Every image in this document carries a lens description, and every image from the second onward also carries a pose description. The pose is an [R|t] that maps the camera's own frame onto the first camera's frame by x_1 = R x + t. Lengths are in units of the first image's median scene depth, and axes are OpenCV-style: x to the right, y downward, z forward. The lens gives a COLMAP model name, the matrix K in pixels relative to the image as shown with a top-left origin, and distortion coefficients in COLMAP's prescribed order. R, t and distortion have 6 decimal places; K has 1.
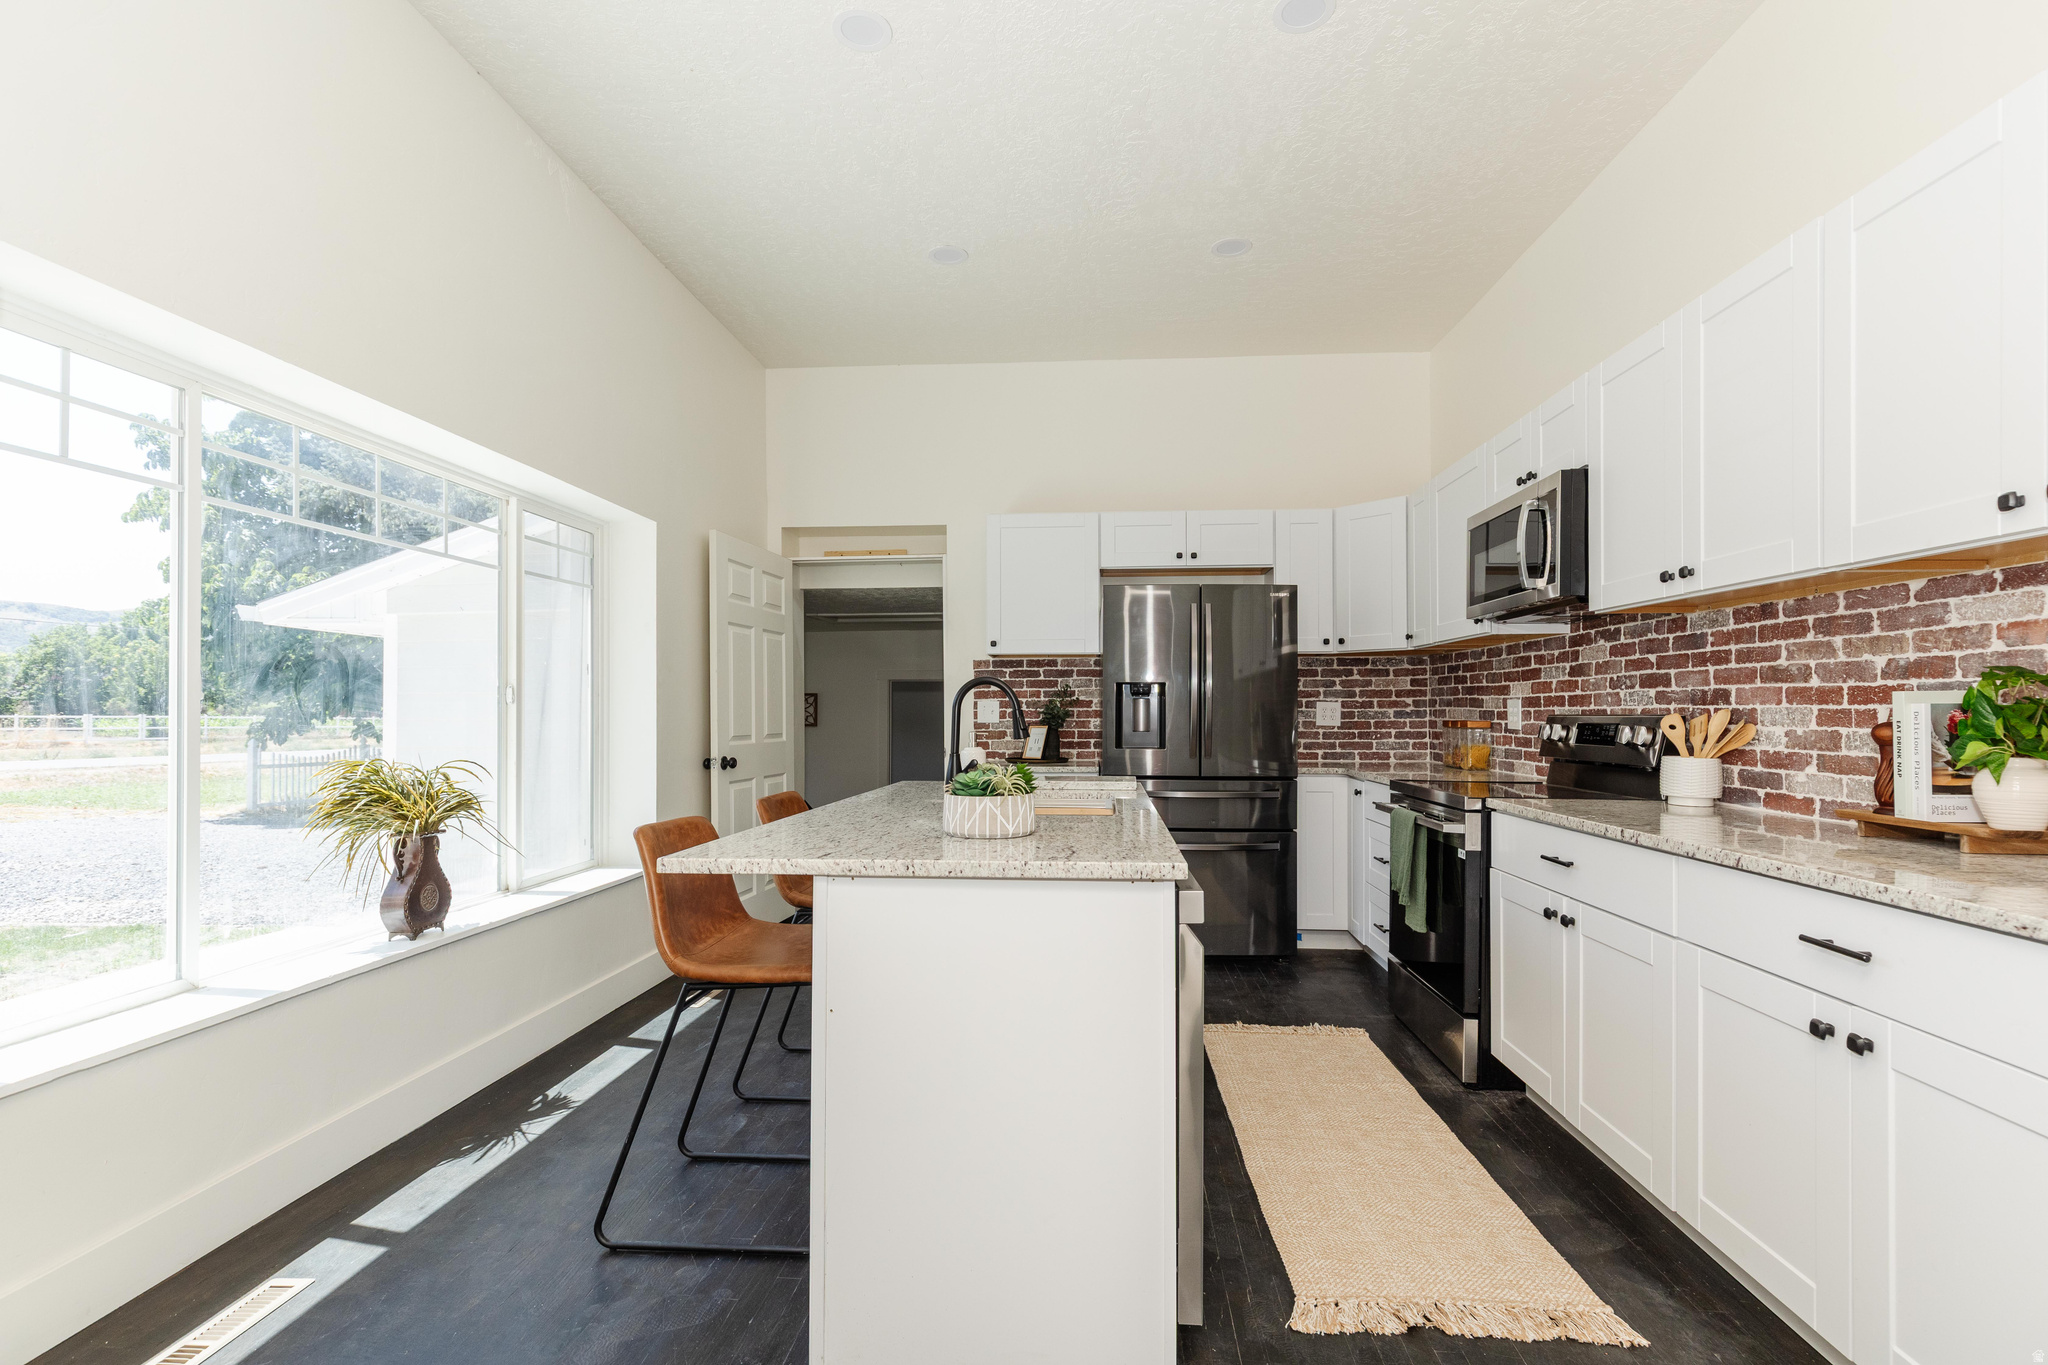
lens RADIAL K [[952.0, 0, 1035.6], [0, 952.0, 679.1], [0, 0, 1]] dist [0.010794, -0.000854]
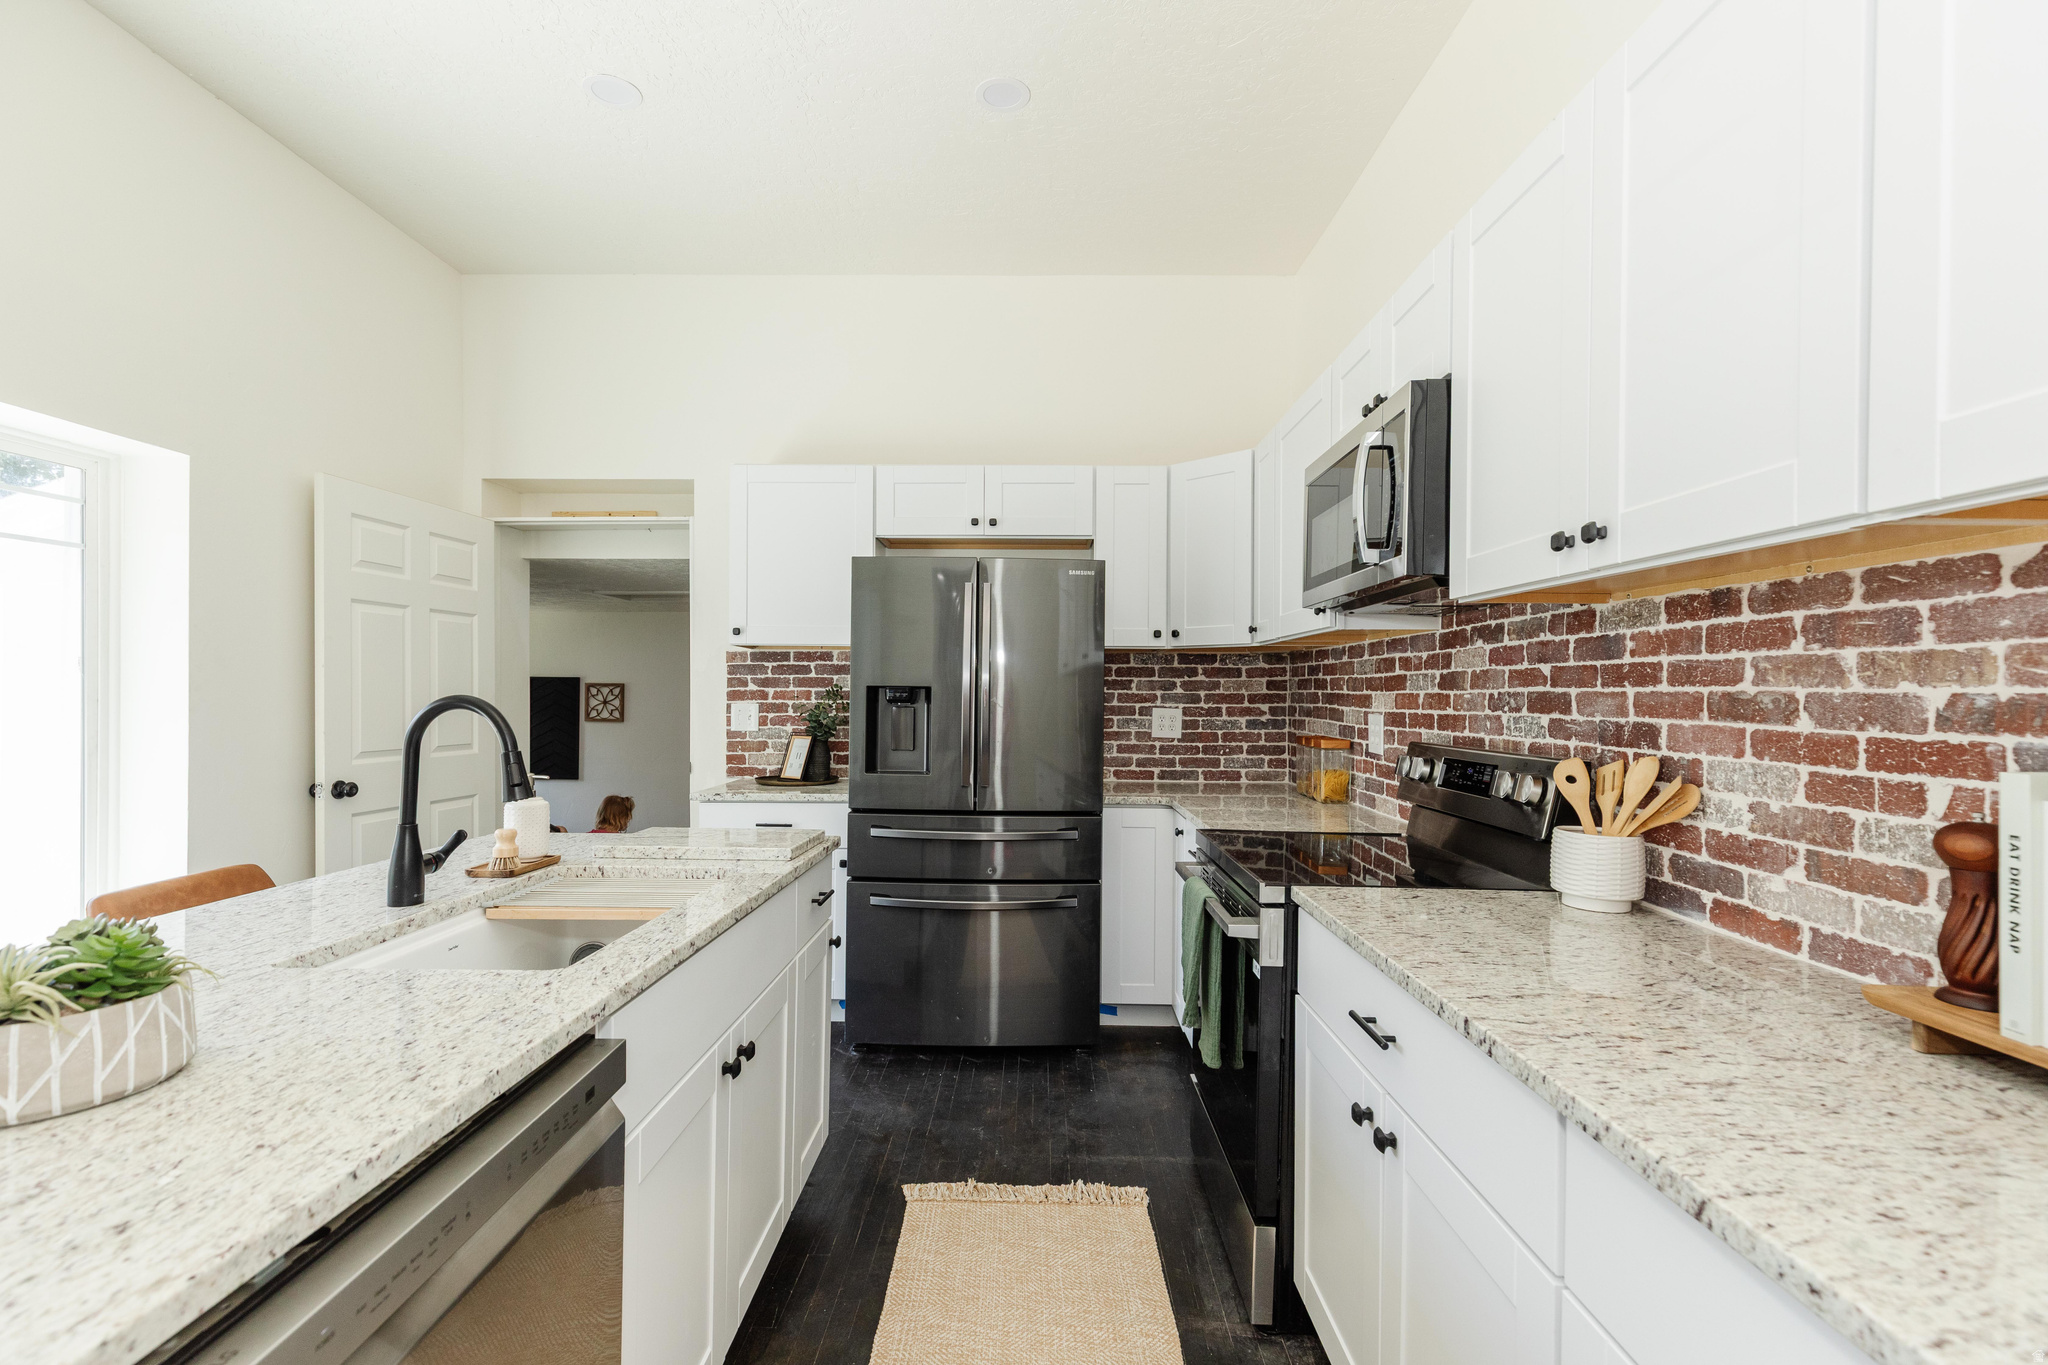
lens RADIAL K [[952.0, 0, 1015.2], [0, 952.0, 670.2], [0, 0, 1]] dist [0.010794, -0.000854]
pose [[0.998756, 0.008978, 0.049041, 0.217299], [-0.009424, 0.999916, 0.008864, -0.022081], [-0.048957, -0.009315, 0.998757, 0.314500]]
